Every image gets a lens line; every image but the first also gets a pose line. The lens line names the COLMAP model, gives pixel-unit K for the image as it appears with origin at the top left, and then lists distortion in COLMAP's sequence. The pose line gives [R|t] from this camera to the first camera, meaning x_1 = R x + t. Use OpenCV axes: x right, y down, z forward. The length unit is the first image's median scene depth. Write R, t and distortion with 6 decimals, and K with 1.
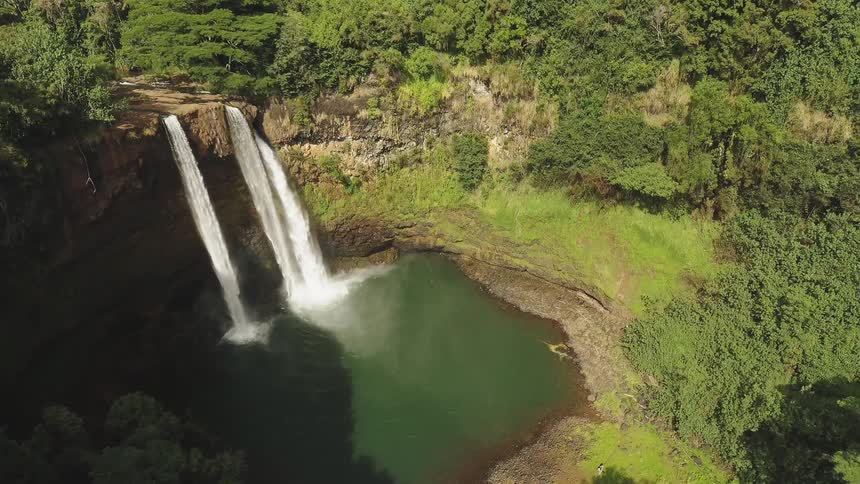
lens RADIAL K [[545.7, 0, 430.3], [0, 545.7, 261.1], [0, 0, 1]] dist [0.085747, -0.117365]
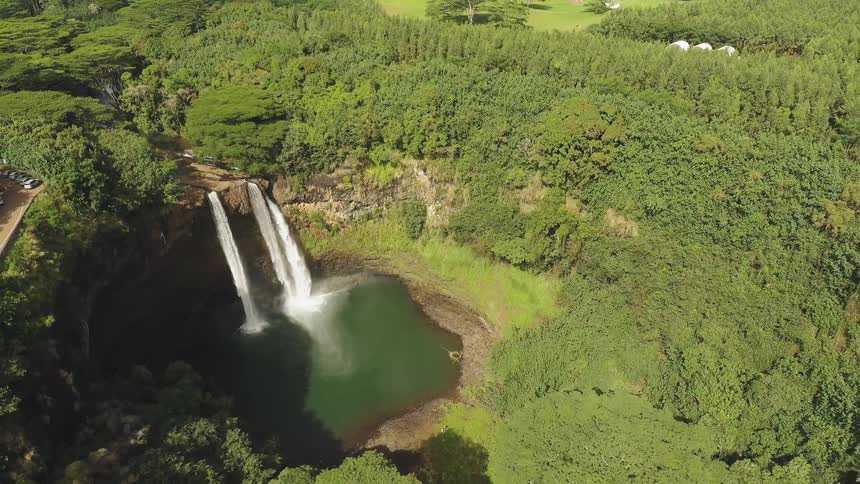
lens RADIAL K [[545.7, 0, 430.3], [0, 545.7, 261.1], [0, 0, 1]] dist [0.085747, -0.117365]
pose [[0.994700, 0.071231, -0.074155, 0.251227], [-0.069583, 0.997274, 0.024570, -0.122905], [0.075703, -0.019279, 0.996944, -0.473753]]
